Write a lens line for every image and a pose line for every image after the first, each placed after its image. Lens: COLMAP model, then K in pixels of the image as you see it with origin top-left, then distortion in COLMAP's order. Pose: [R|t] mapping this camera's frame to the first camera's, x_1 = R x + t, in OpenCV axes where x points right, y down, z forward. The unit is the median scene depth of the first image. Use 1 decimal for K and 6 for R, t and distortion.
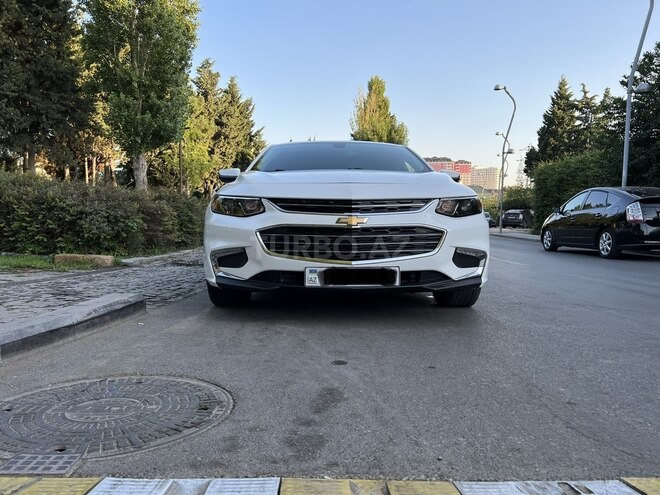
lens RADIAL K [[500.3, 0, 332.7], [0, 500.3, 251.4], [0, 0, 1]] dist [0.039979, -0.044485]
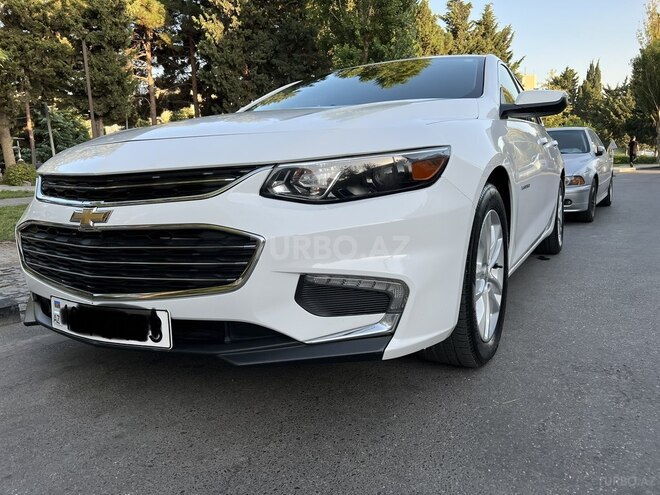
lens RADIAL K [[500.3, 0, 326.3], [0, 500.3, 249.2], [0, 0, 1]] dist [0.039979, -0.044485]
pose [[0.860506, 0.044945, -0.507454, 0.148107], [0.007387, 0.994895, 0.100644, -0.022501], [0.509387, -0.090353, 0.855781, 0.190862]]
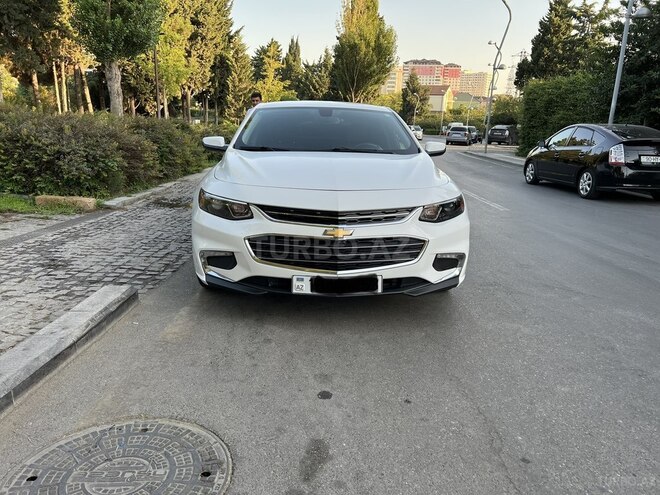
lens RADIAL K [[500.3, 0, 331.2], [0, 500.3, 250.7], [0, 0, 1]] dist [0.039979, -0.044485]
pose [[0.999358, 0.012596, 0.033530, -0.002811], [-0.018495, 0.983143, 0.181899, -0.060330], [-0.030674, -0.182402, 0.982745, -0.005872]]
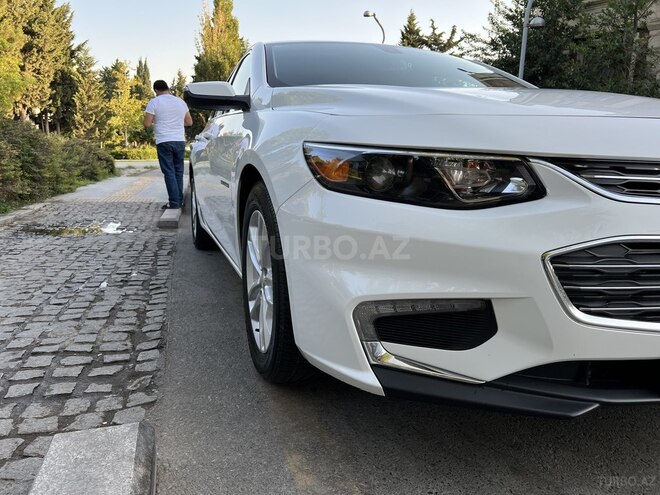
lens RADIAL K [[500.3, 0, 327.6], [0, 500.3, 249.9], [0, 0, 1]] dist [0.039979, -0.044485]
pose [[0.953685, -0.051207, 0.296417, -0.117237], [0.013148, 0.991558, 0.128993, -0.026952], [-0.300520, -0.119122, 0.946308, 0.209110]]
